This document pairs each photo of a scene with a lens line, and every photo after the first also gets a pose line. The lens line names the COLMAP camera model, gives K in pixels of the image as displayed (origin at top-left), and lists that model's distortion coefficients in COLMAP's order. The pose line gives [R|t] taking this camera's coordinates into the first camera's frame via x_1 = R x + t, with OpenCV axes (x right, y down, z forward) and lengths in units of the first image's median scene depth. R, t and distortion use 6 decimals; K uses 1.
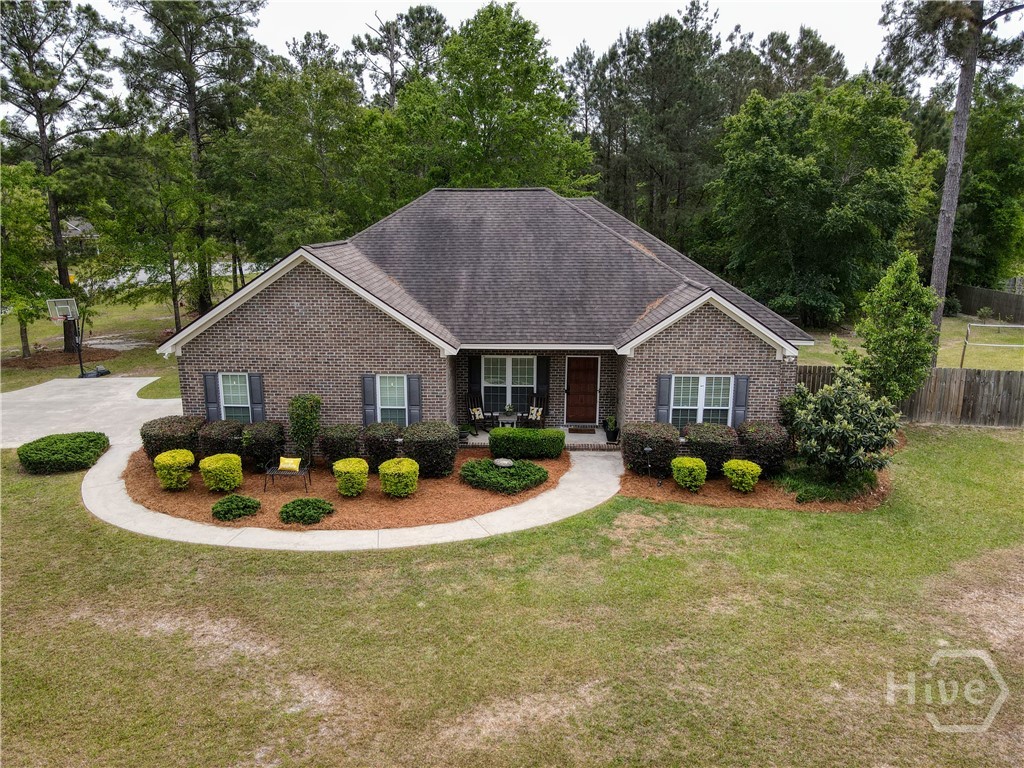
lens RADIAL K [[752.0, 0, 510.1], [0, 752.0, 383.0], [0, 0, 1]] dist [0.008993, 0.002623]
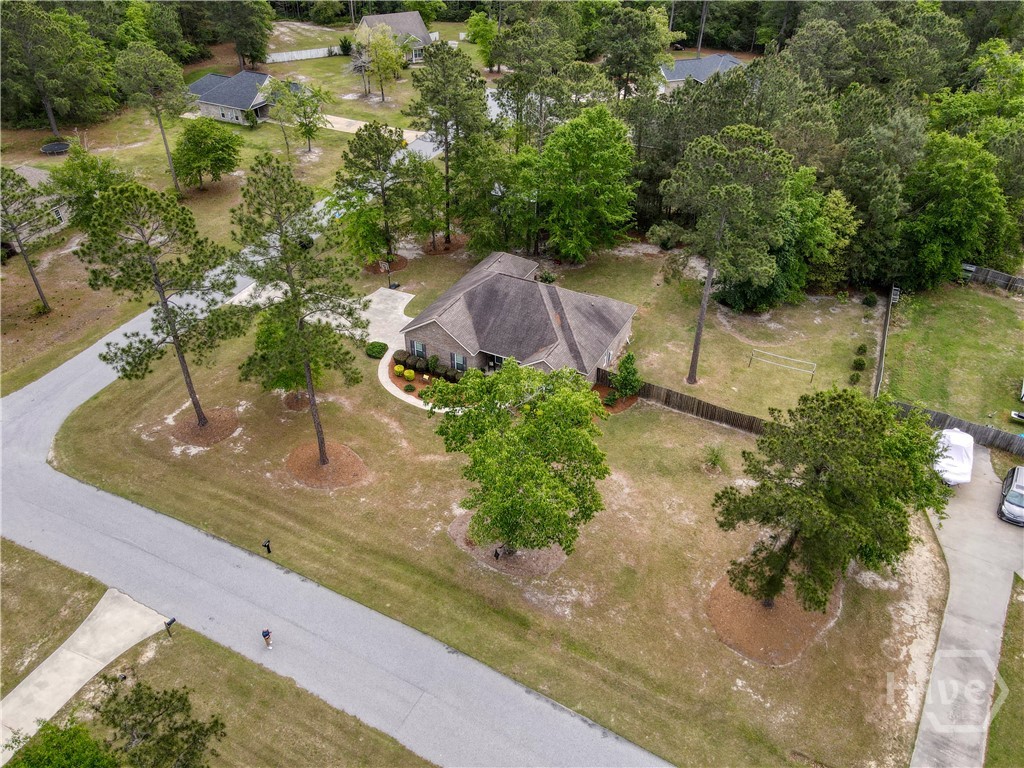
lens RADIAL K [[752.0, 0, 512.3], [0, 752.0, 384.2], [0, 0, 1]] dist [0.008993, 0.002623]
pose [[0.906228, 0.253656, -0.338246, 1.274736], [-0.104319, 0.909449, 0.402518, -1.317374], [0.409718, -0.329487, 0.850629, -1.860127]]
